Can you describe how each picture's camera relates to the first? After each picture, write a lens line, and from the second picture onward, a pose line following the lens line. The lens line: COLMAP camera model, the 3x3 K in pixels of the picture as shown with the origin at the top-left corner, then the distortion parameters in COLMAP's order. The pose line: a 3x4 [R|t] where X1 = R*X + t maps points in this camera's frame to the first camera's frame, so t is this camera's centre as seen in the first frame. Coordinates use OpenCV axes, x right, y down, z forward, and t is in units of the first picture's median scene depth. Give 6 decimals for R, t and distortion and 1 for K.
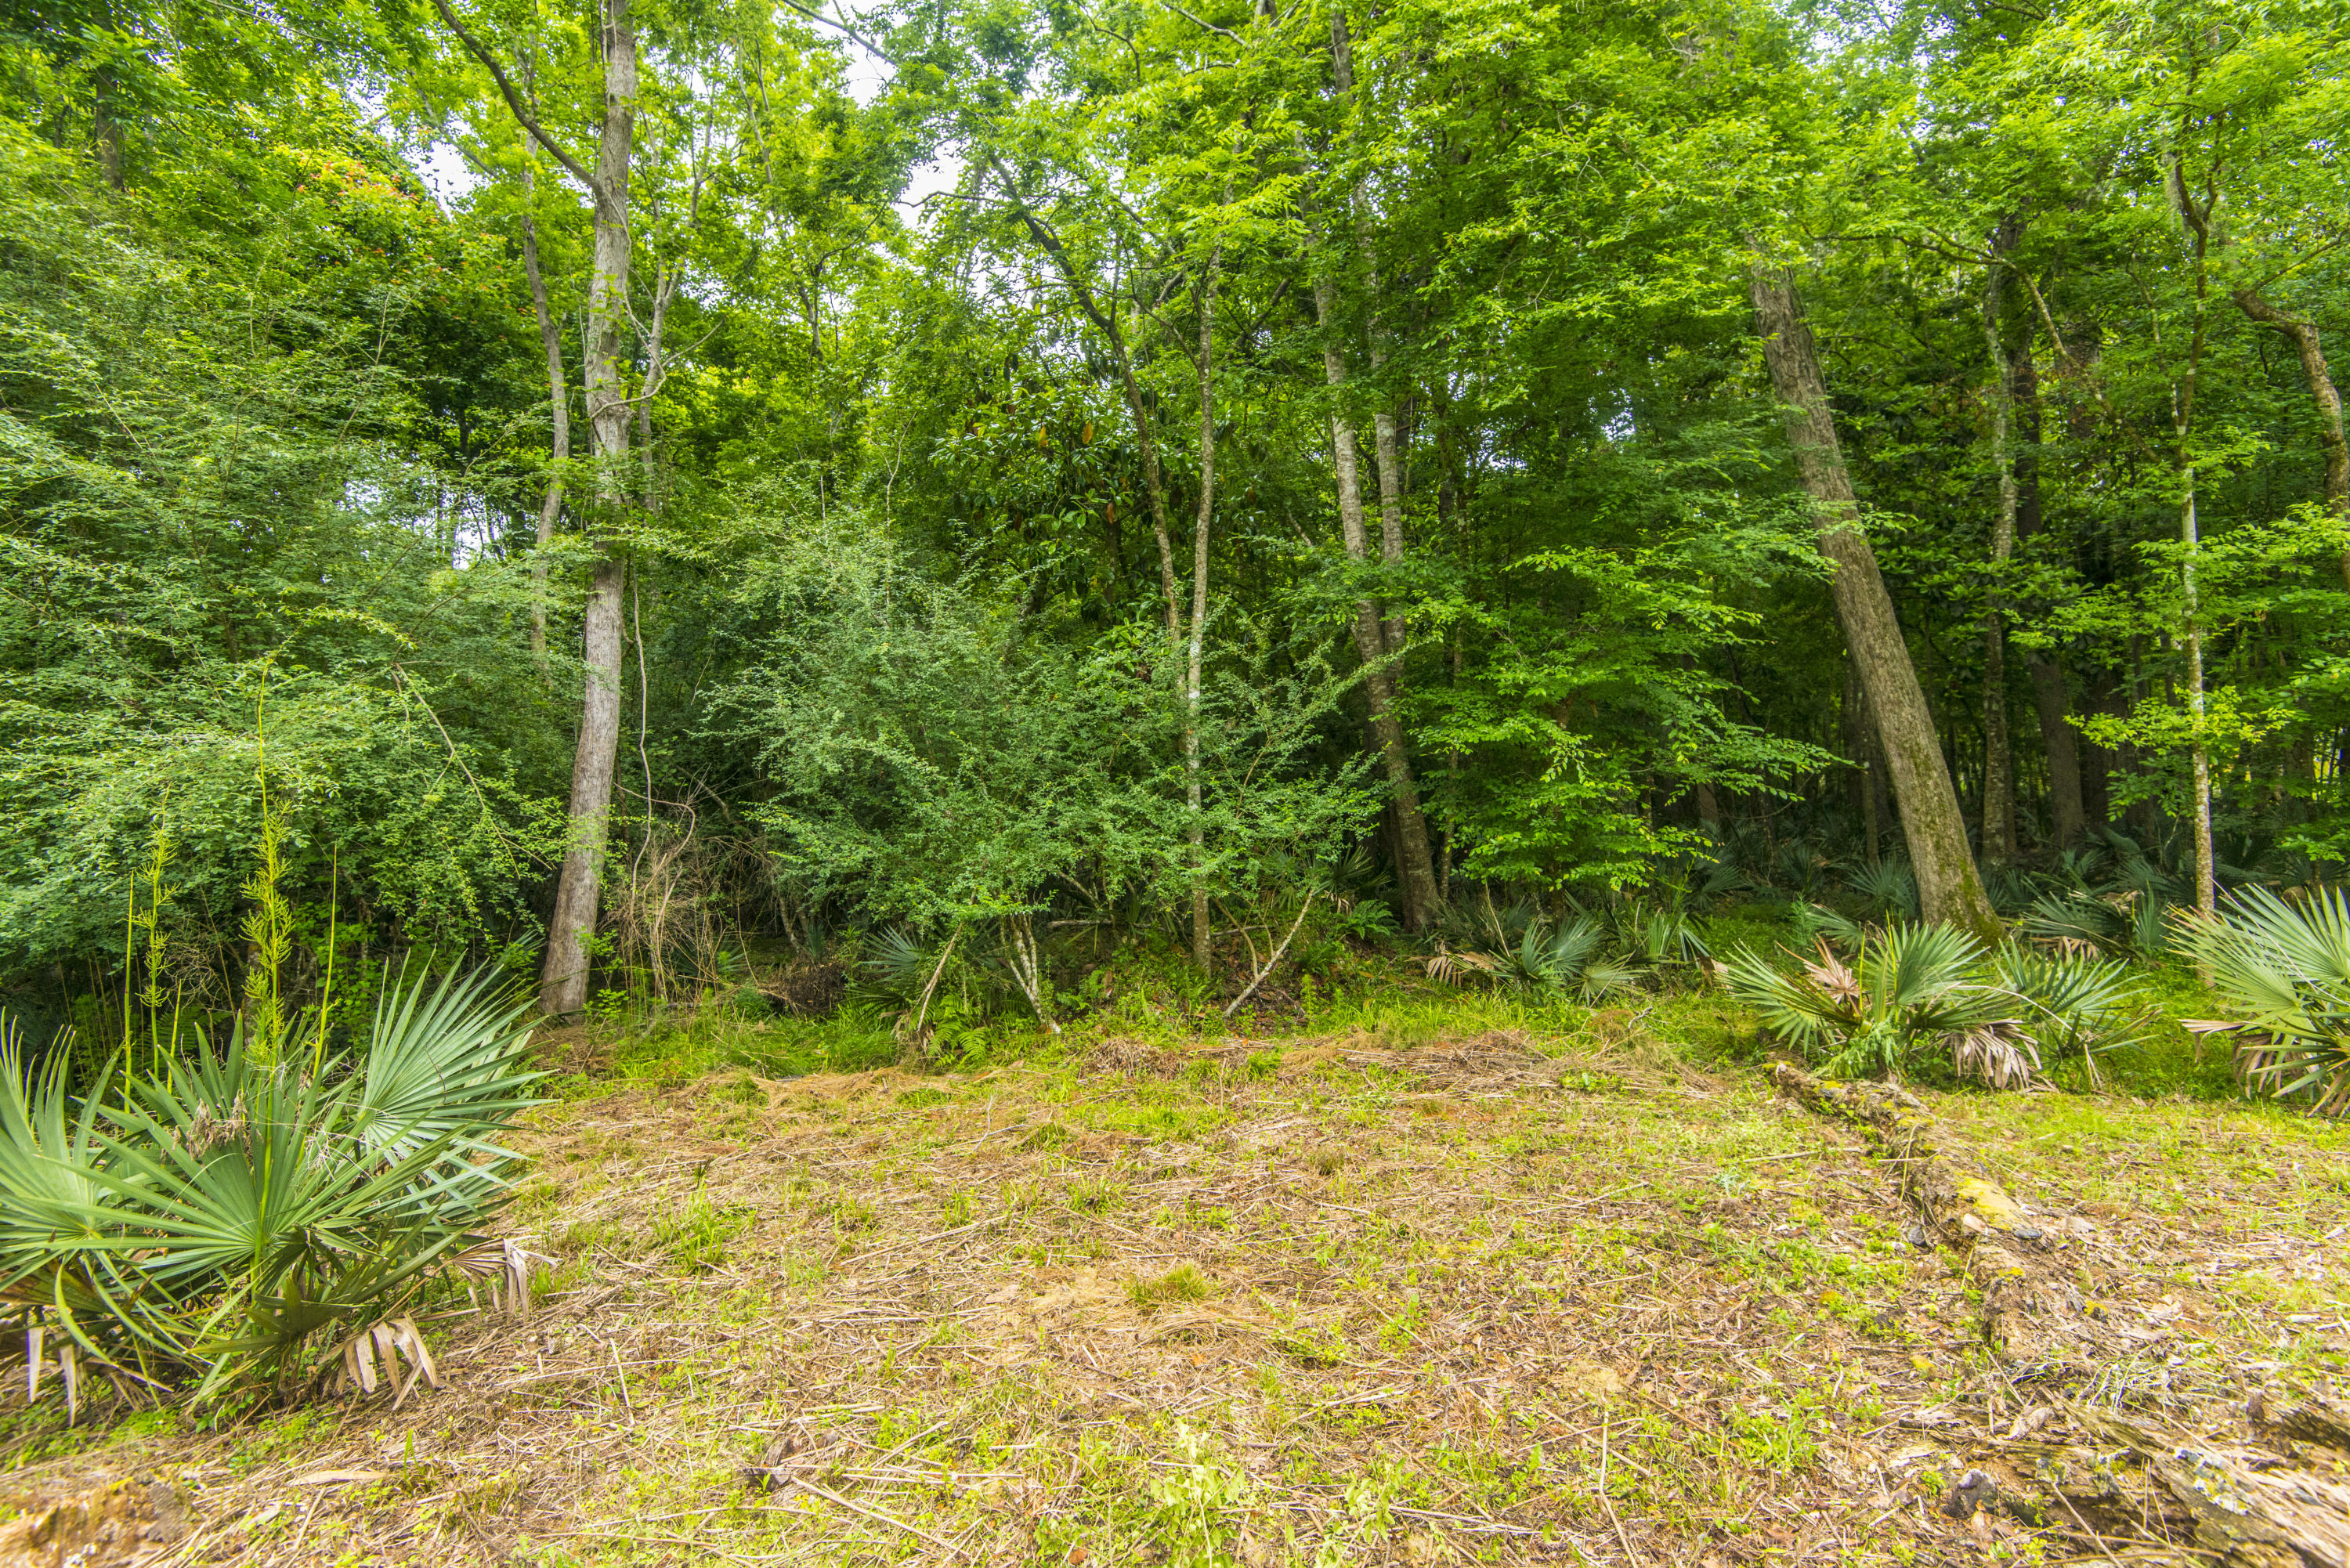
lens RADIAL K [[1057.0, 0, 1176.0], [0, 1057.0, 774.2], [0, 0, 1]] dist [0.038636, -0.018677]
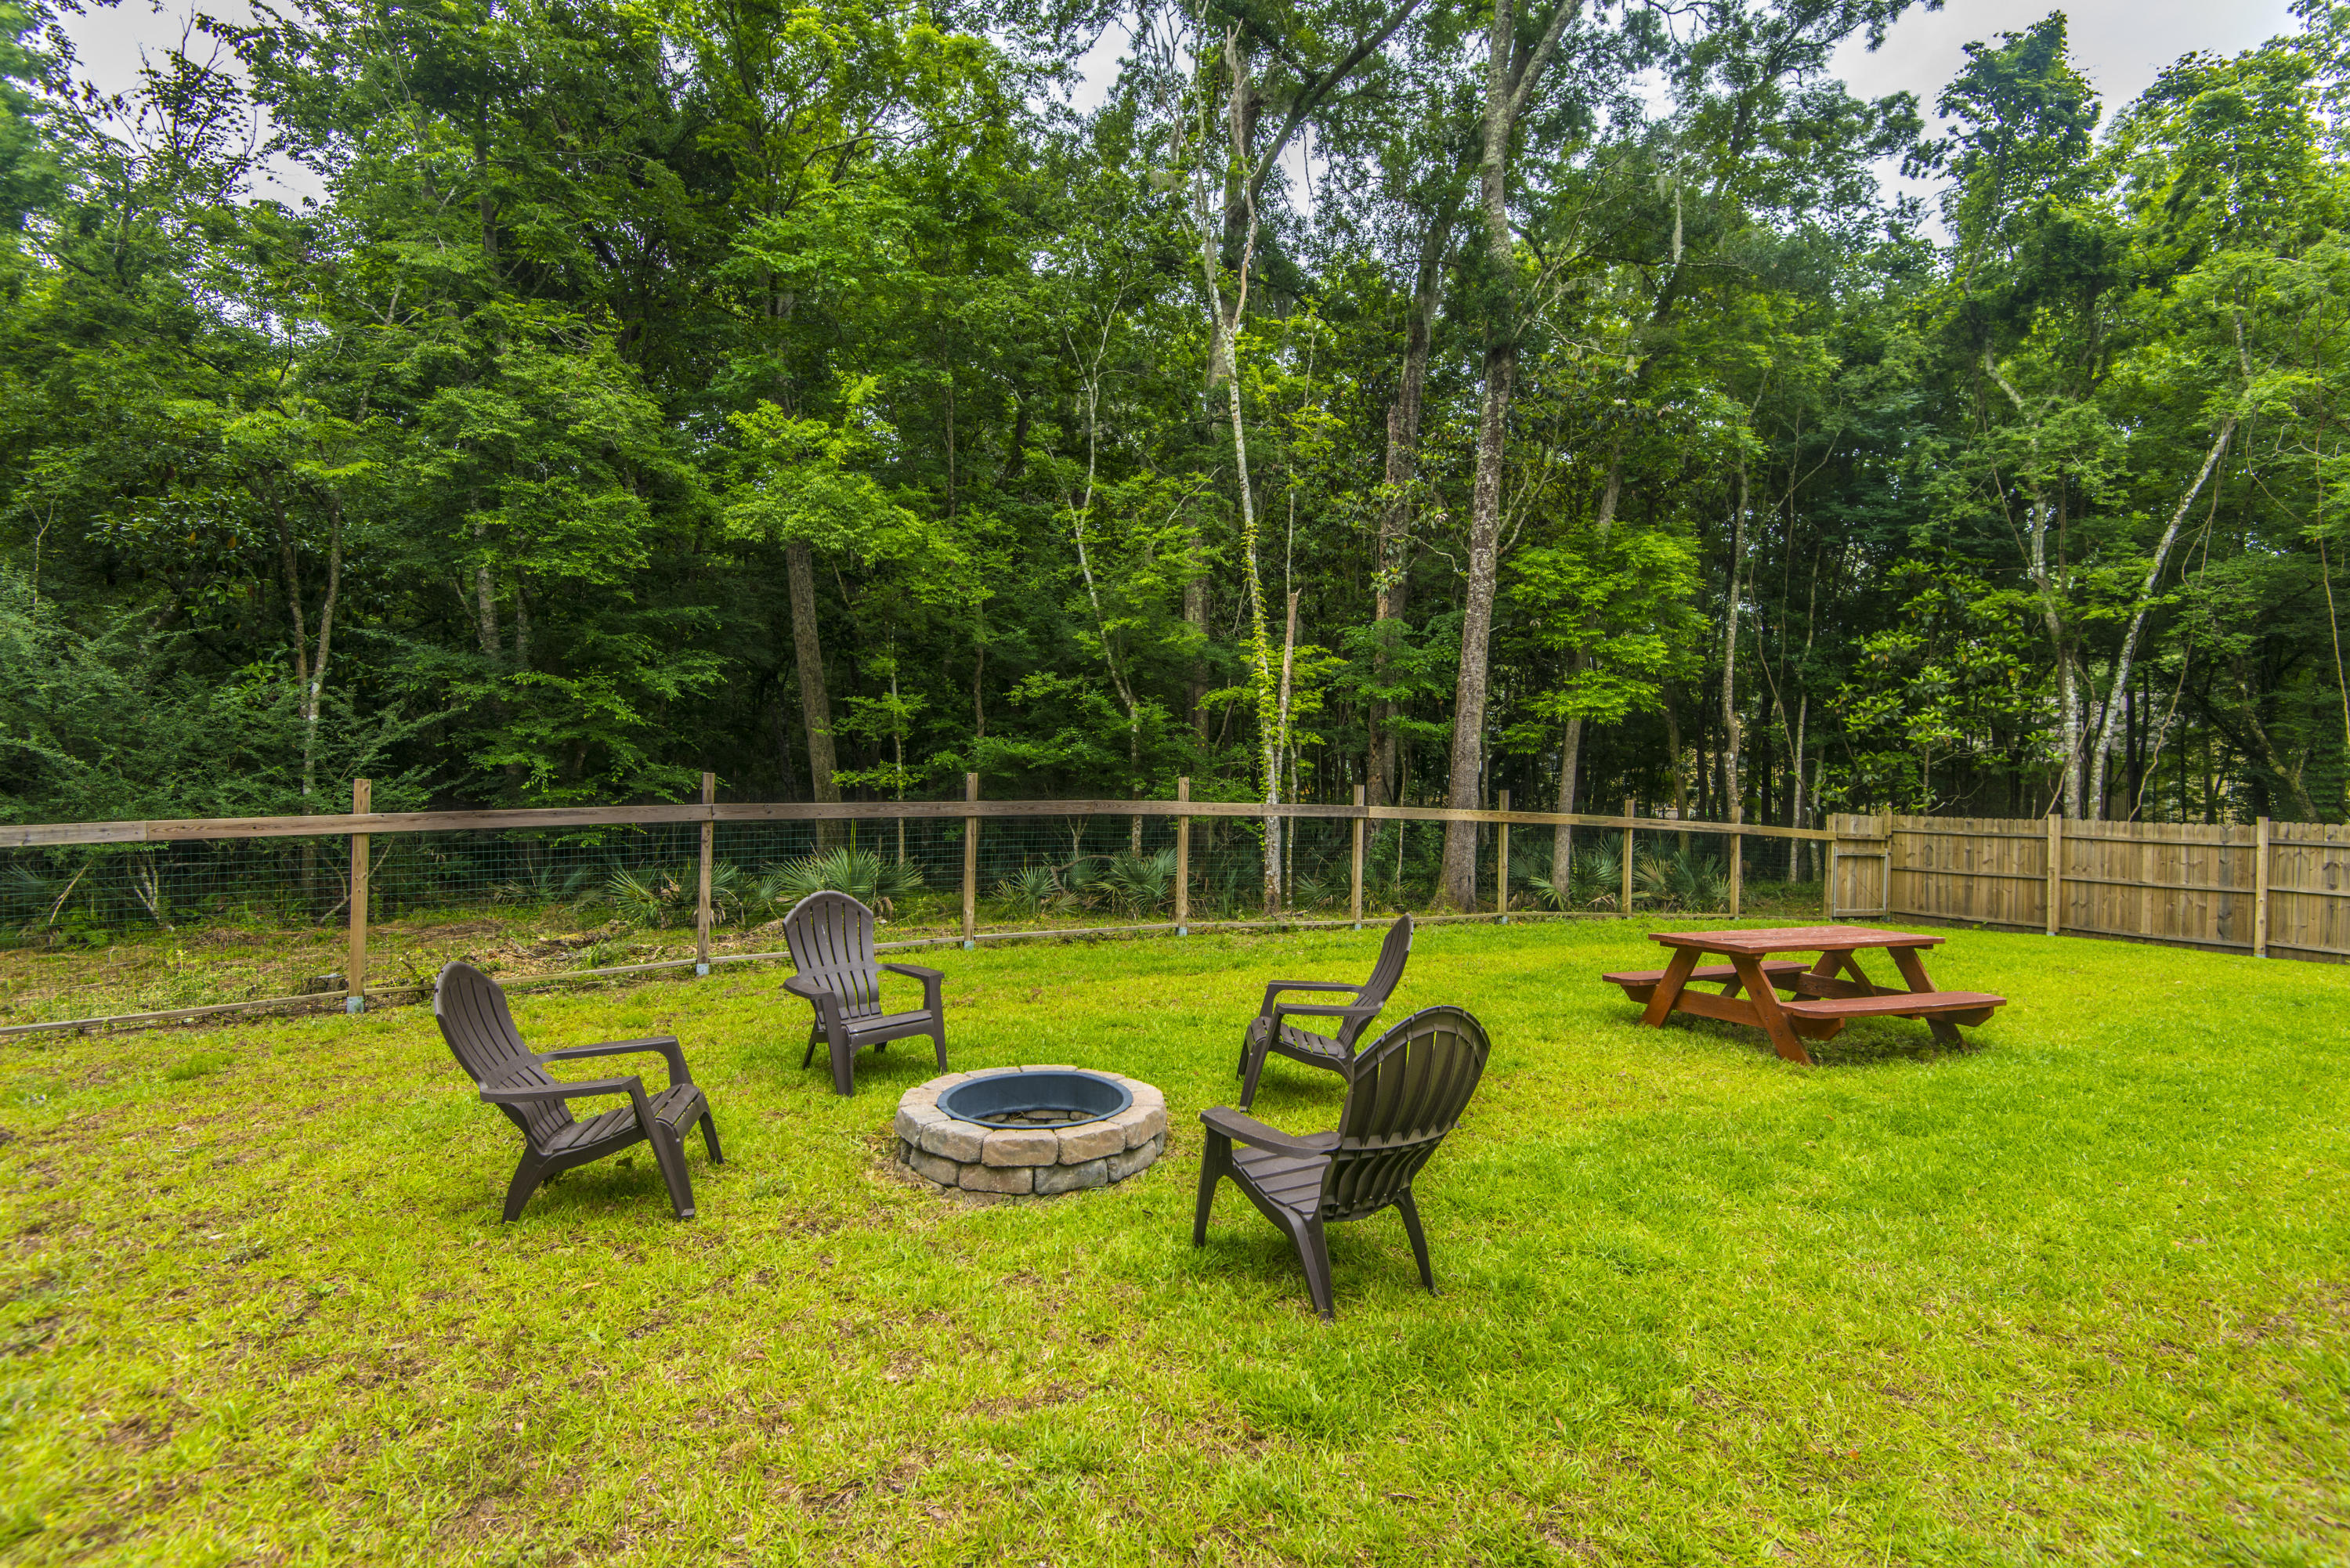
lens RADIAL K [[1057.0, 0, 1176.0], [0, 1057.0, 774.2], [0, 0, 1]] dist [0.038636, -0.018677]
pose [[0.821574, 0.058865, 0.567055, 0.193759], [-0.063512, 0.997914, -0.011573, -0.063217], [-0.566553, -0.026507, 0.823599, -1.167532]]
